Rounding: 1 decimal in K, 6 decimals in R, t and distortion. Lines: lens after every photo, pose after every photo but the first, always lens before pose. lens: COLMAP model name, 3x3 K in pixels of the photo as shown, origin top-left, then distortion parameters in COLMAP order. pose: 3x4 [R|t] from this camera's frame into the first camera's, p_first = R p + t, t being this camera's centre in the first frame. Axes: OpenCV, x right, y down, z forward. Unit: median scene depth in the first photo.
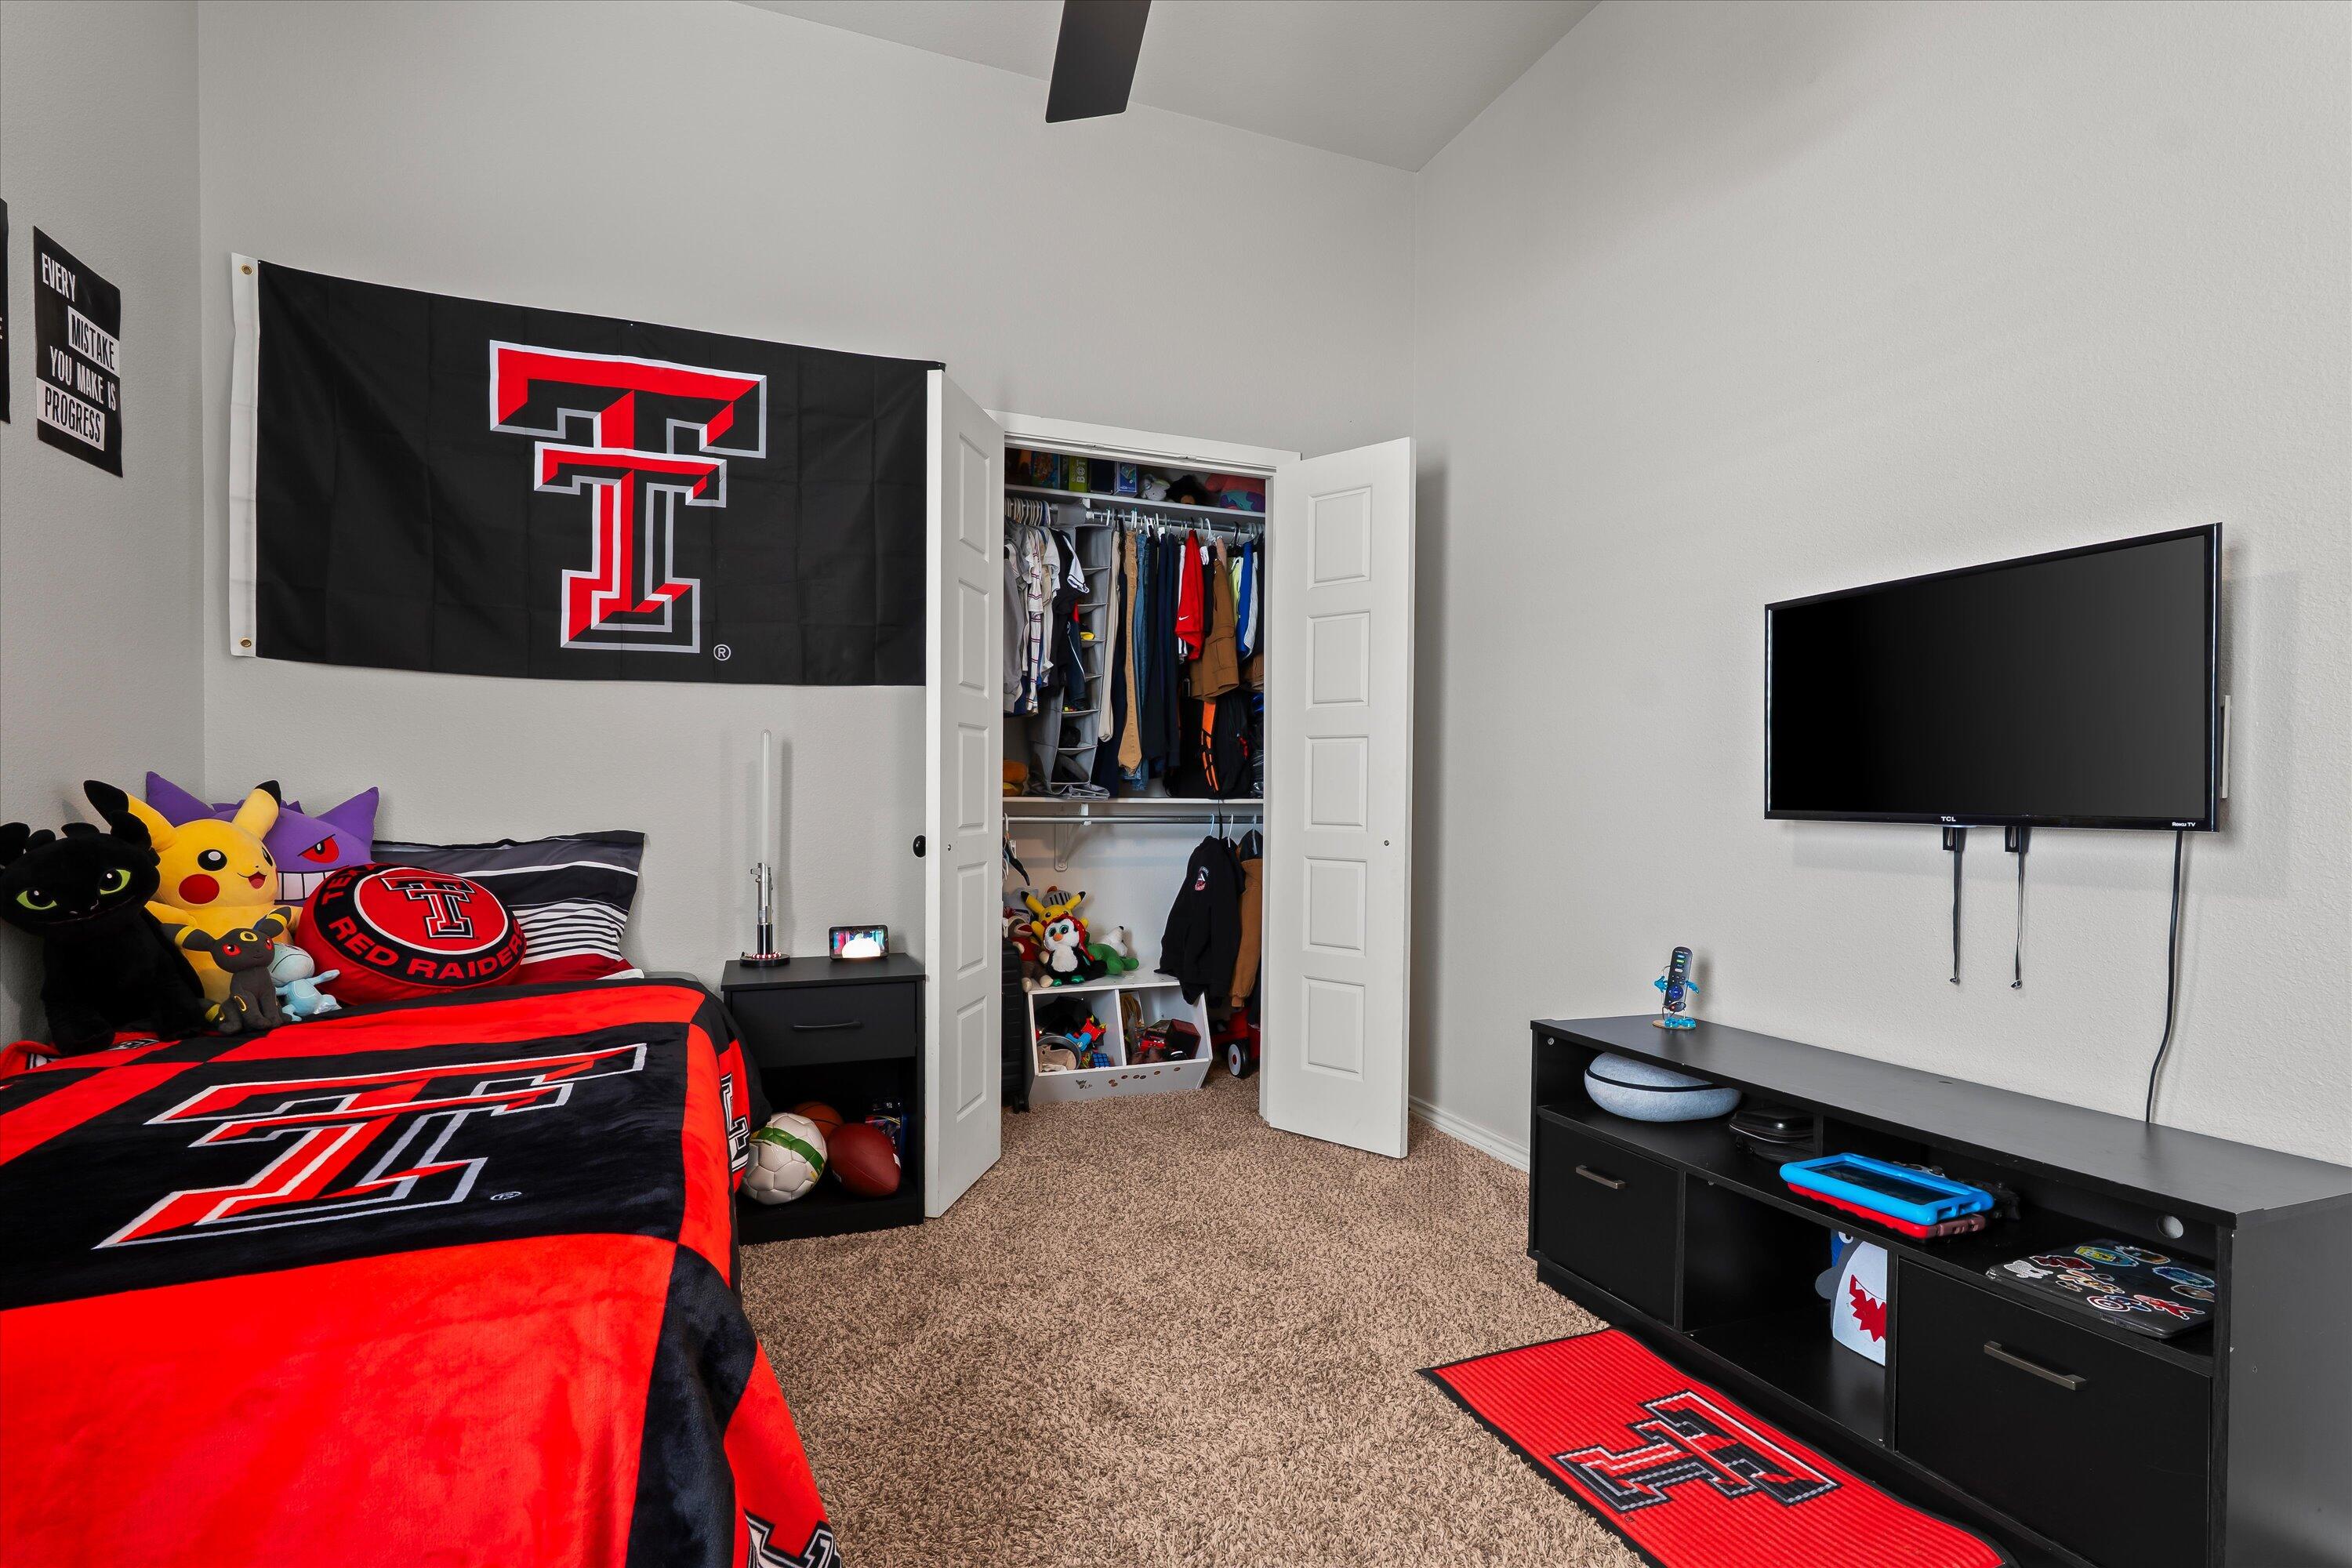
lens RADIAL K [[1119.6, 0, 1180.6], [0, 1119.6, 813.0], [0, 0, 1]] dist [0.003367, -0.000268]
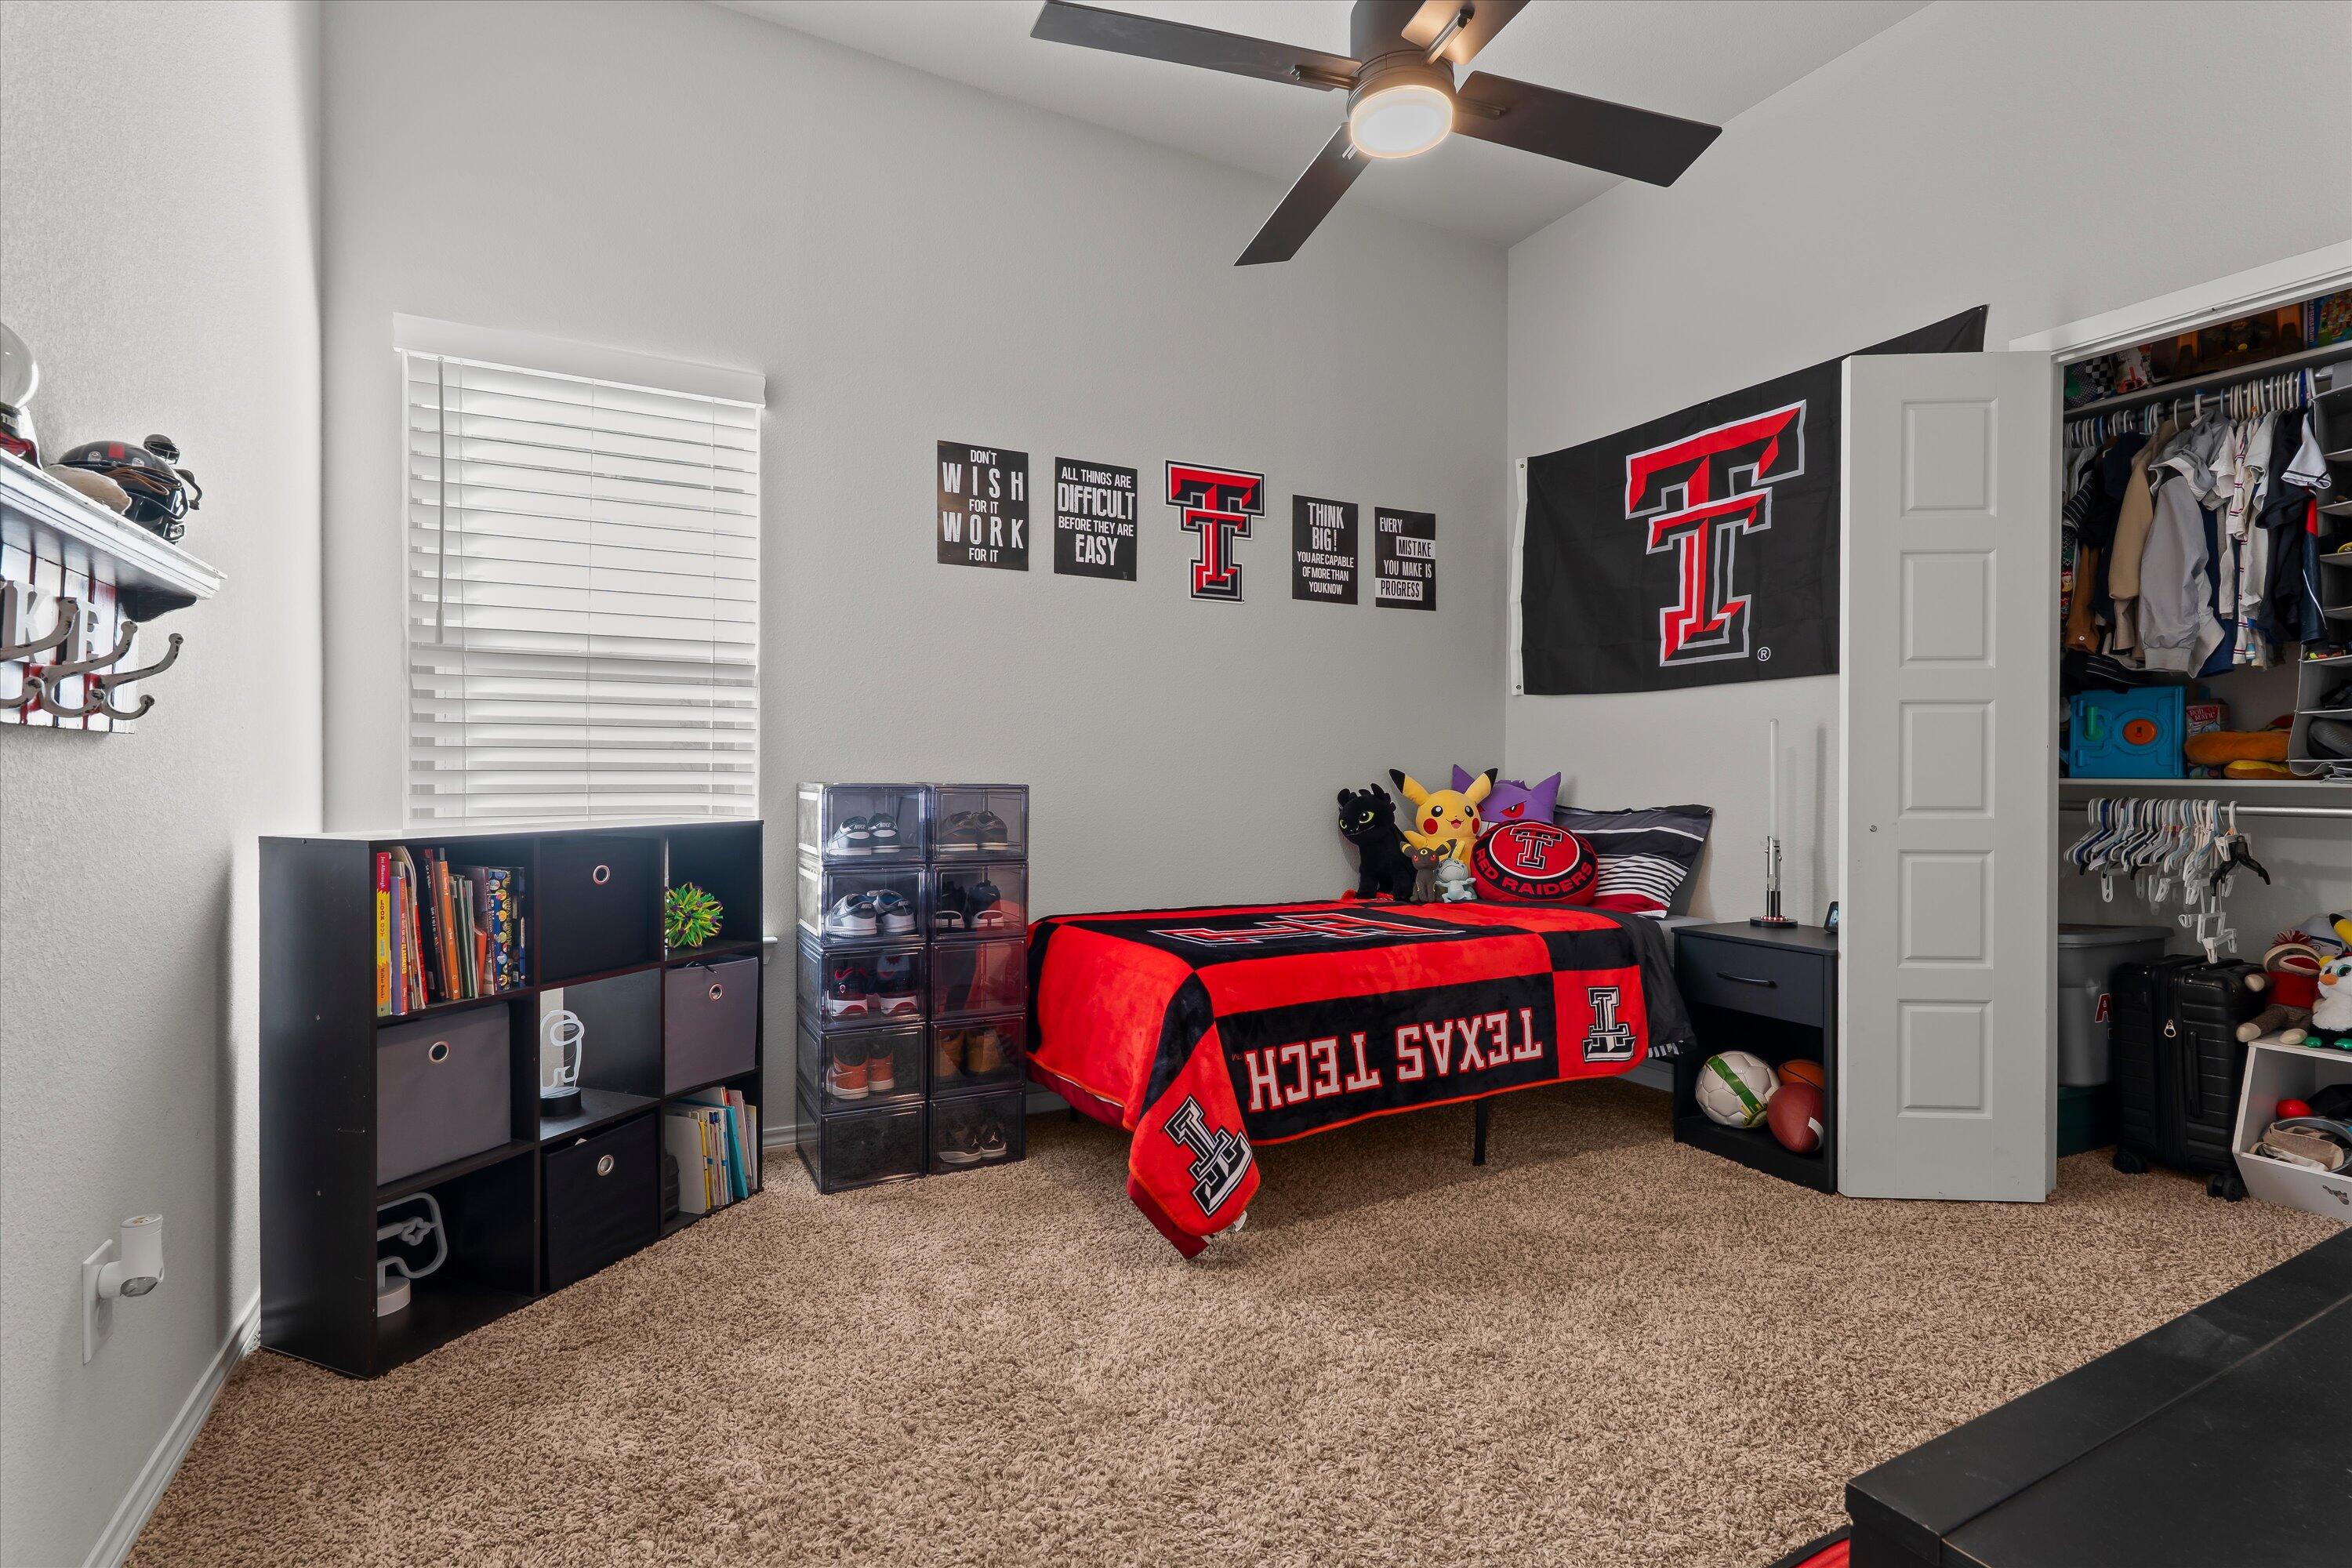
lens RADIAL K [[1106.7, 0, 1176.0], [0, 1106.7, 784.0], [0, 0, 1]] dist [0.003045, -0.000328]
pose [[0.108635, 0.004015, -0.994074, 0.695601], [-0.020128, 0.999796, 0.001839, 0.001597], [0.993878, 0.019809, 0.108694, 0.283226]]
